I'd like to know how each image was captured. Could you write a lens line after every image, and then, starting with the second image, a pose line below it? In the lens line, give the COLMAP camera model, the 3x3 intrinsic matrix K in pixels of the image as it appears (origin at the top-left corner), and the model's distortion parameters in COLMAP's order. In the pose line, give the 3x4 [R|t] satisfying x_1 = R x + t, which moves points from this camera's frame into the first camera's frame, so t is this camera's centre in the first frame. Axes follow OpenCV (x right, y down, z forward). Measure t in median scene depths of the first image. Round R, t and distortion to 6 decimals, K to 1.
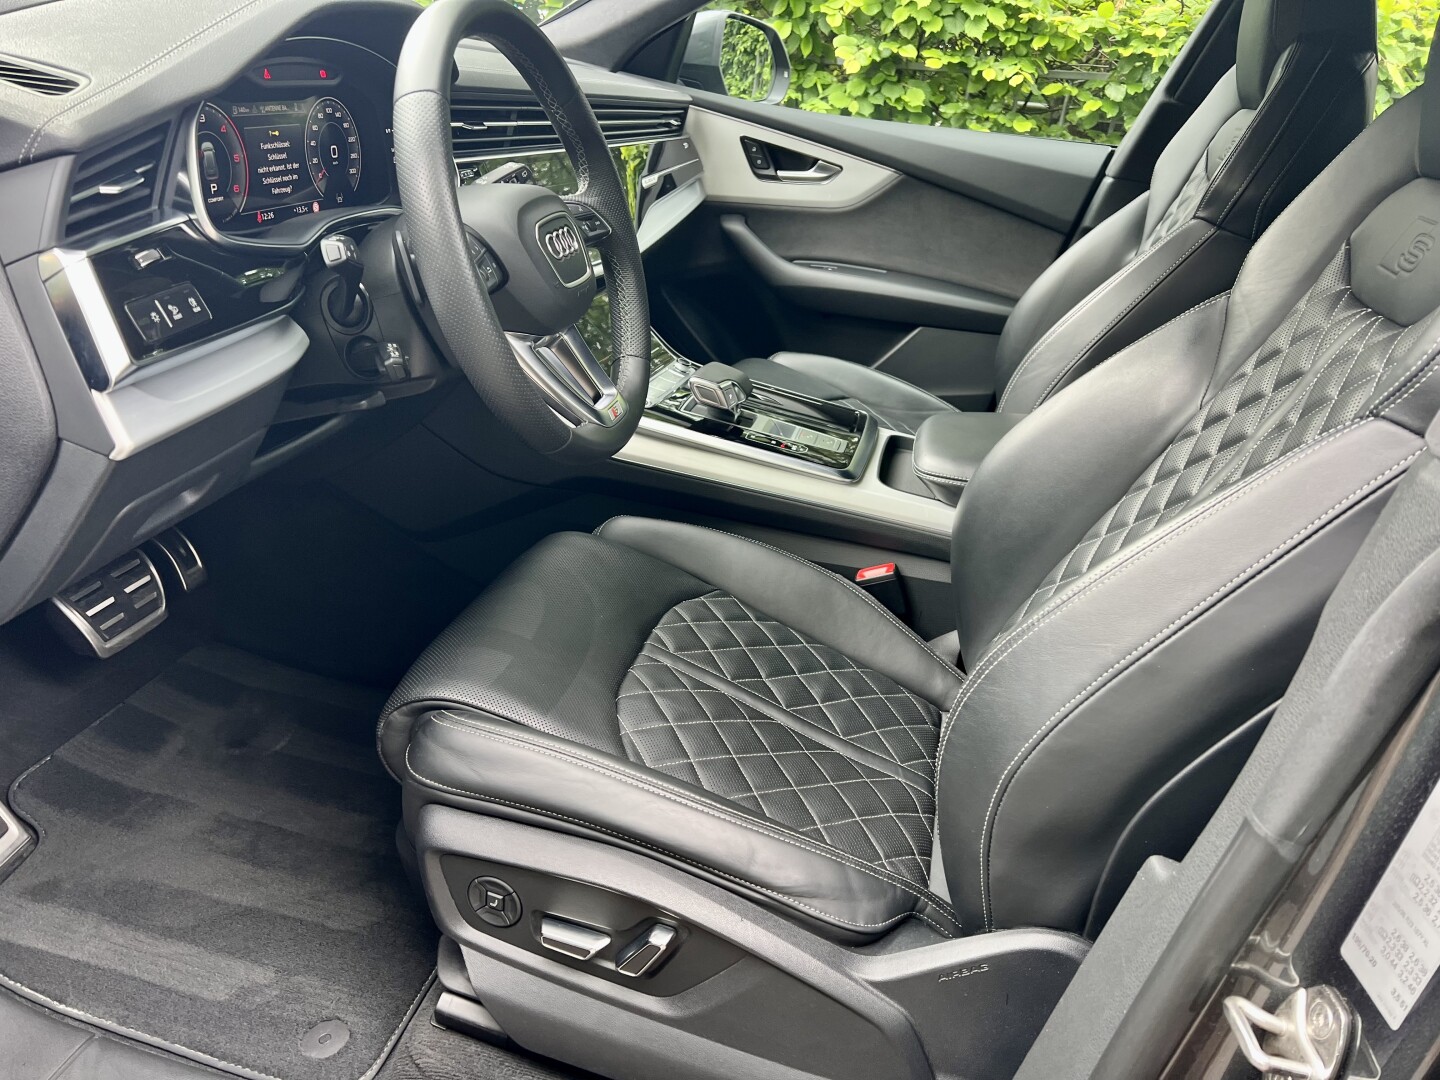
lens RADIAL K [[1108.5, 0, 701.4], [0, 1108.5, 565.4], [0, 0, 1]] dist [0.052159, -0.061968]
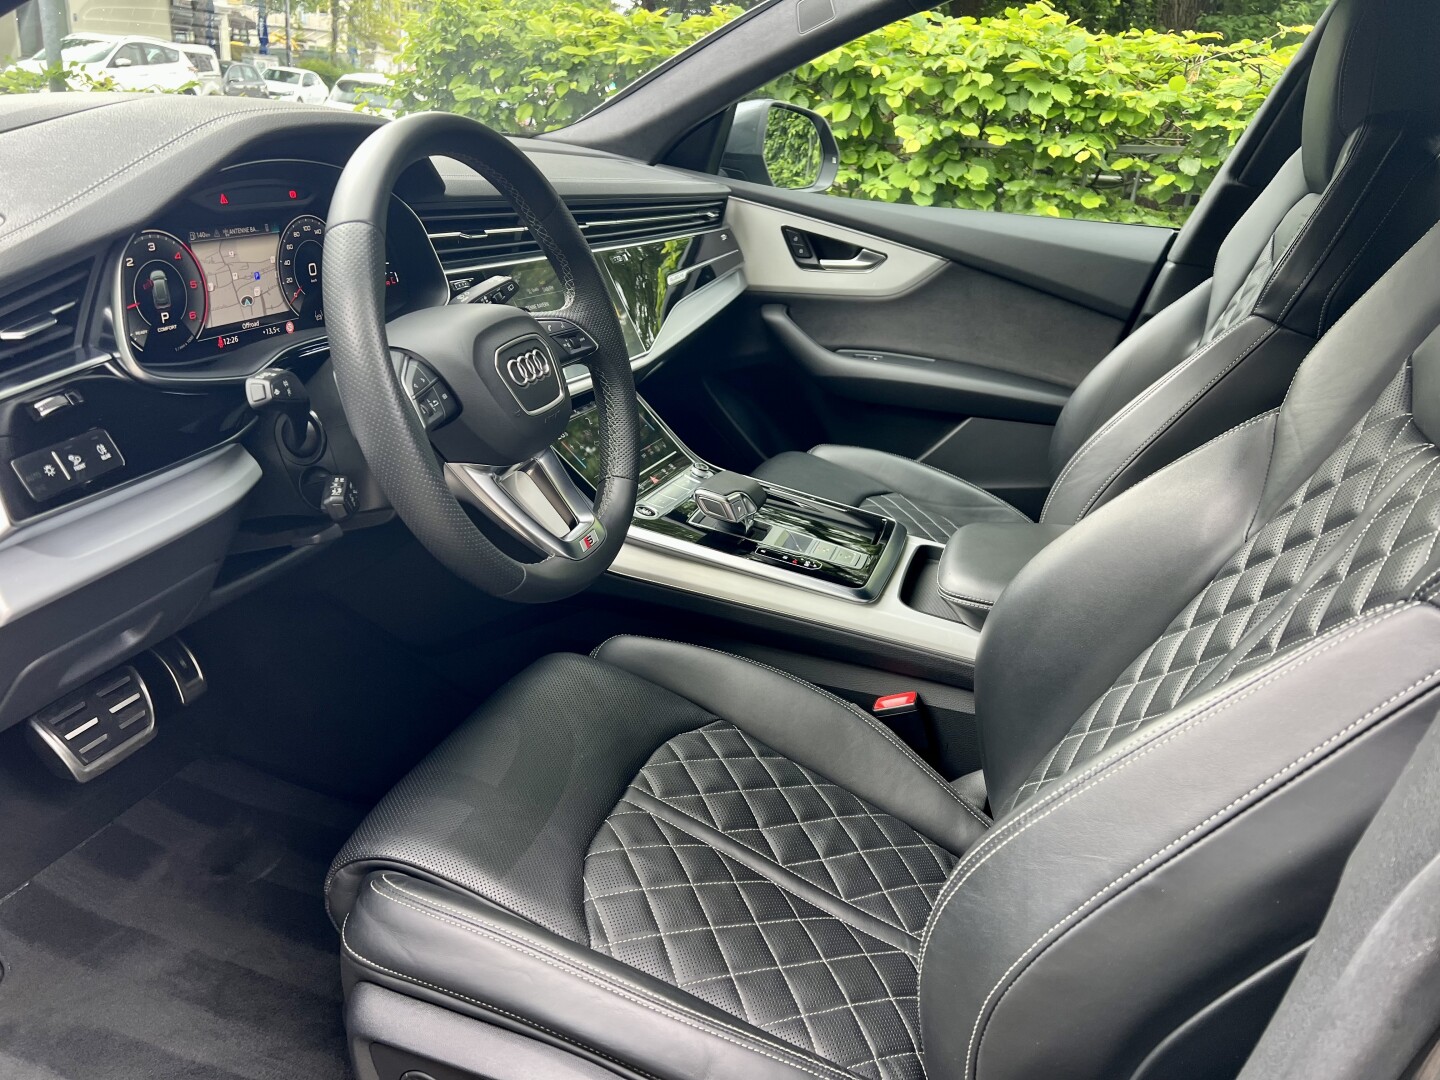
lens RADIAL K [[1108.5, 0, 697.1], [0, 1108.5, 562.4], [0, 0, 1]] dist [0.052159, -0.061968]
pose [[0.996496, 0.005992, -0.083430, 0.081422], [-0.010800, 0.998299, -0.057296, -0.063006], [0.082945, 0.057996, 0.994865, 0.078800]]
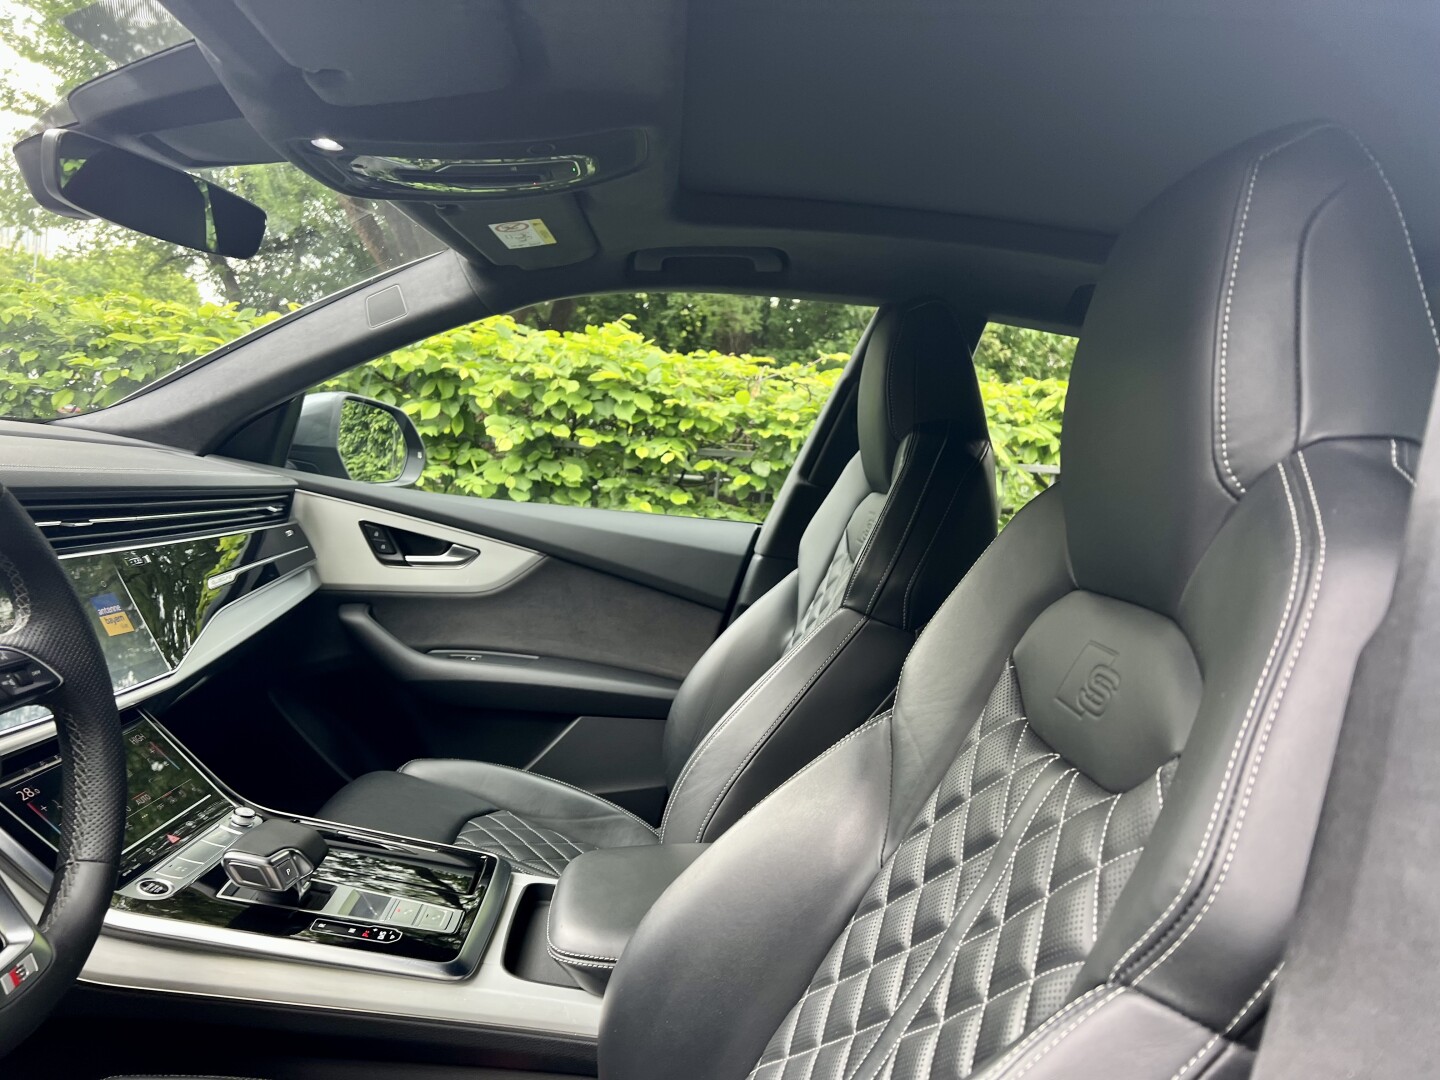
lens RADIAL K [[1108.5, 0, 725.7], [0, 1108.5, 545.5], [0, 0, 1]] dist [0.052159, -0.061968]
pose [[0.959859, -0.027558, 0.279126, 0.121211], [0.114781, 0.946611, -0.301252, -0.120054], [-0.255922, 0.321198, 0.911776, 0.228060]]
